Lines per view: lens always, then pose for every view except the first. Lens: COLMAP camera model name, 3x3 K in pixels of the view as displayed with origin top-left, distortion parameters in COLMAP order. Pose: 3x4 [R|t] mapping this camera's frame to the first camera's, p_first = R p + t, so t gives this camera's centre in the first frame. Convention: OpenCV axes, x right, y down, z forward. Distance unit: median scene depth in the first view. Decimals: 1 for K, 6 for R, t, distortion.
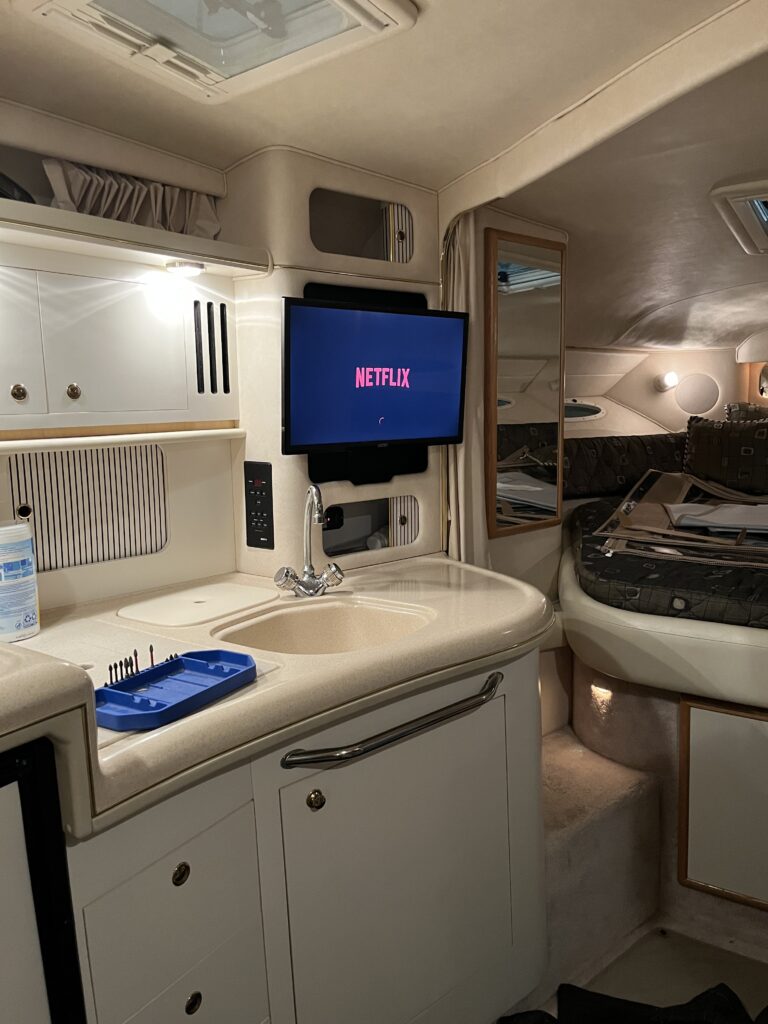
lens RADIAL K [[775.5, 0, 384.0], [0, 775.5, 512.0], [0, 0, 1]] dist [0.059972, -0.052769]
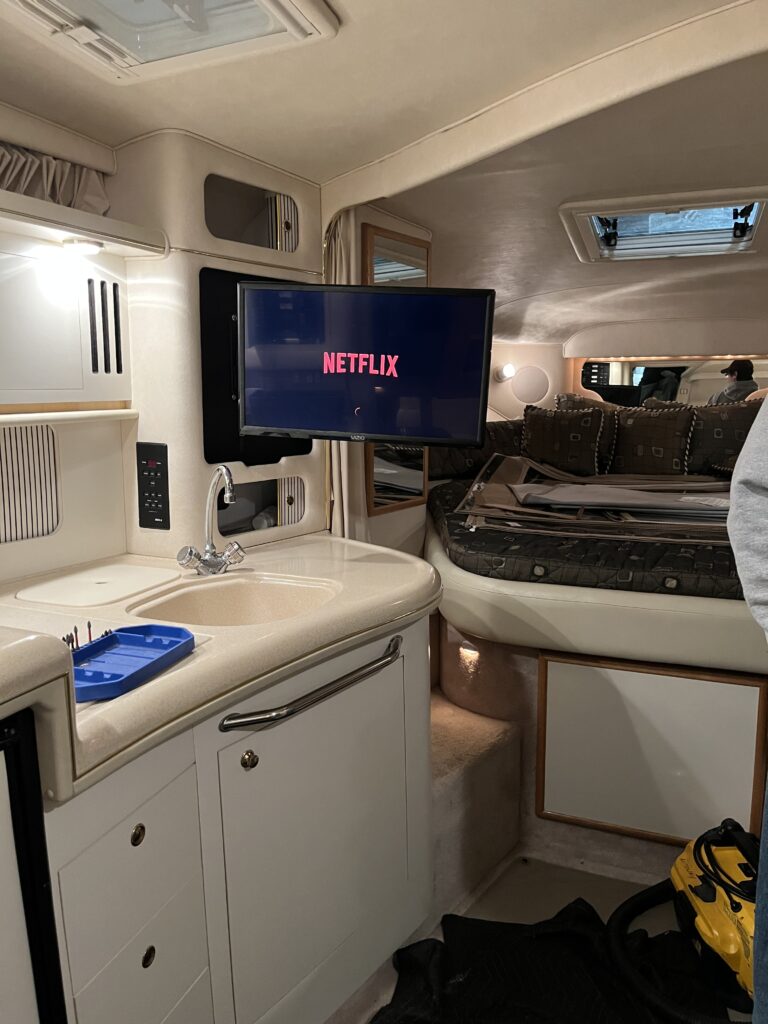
lens RADIAL K [[773.2, 0, 384.0], [0, 773.2, 512.0], [0, 0, 1]] dist [0.068897, -0.079317]
pose [[0.974824, -0.015052, 0.222466, -0.099001], [0.010781, 0.999734, 0.020402, 0.007652], [-0.222713, -0.017490, 0.974727, -0.050031]]
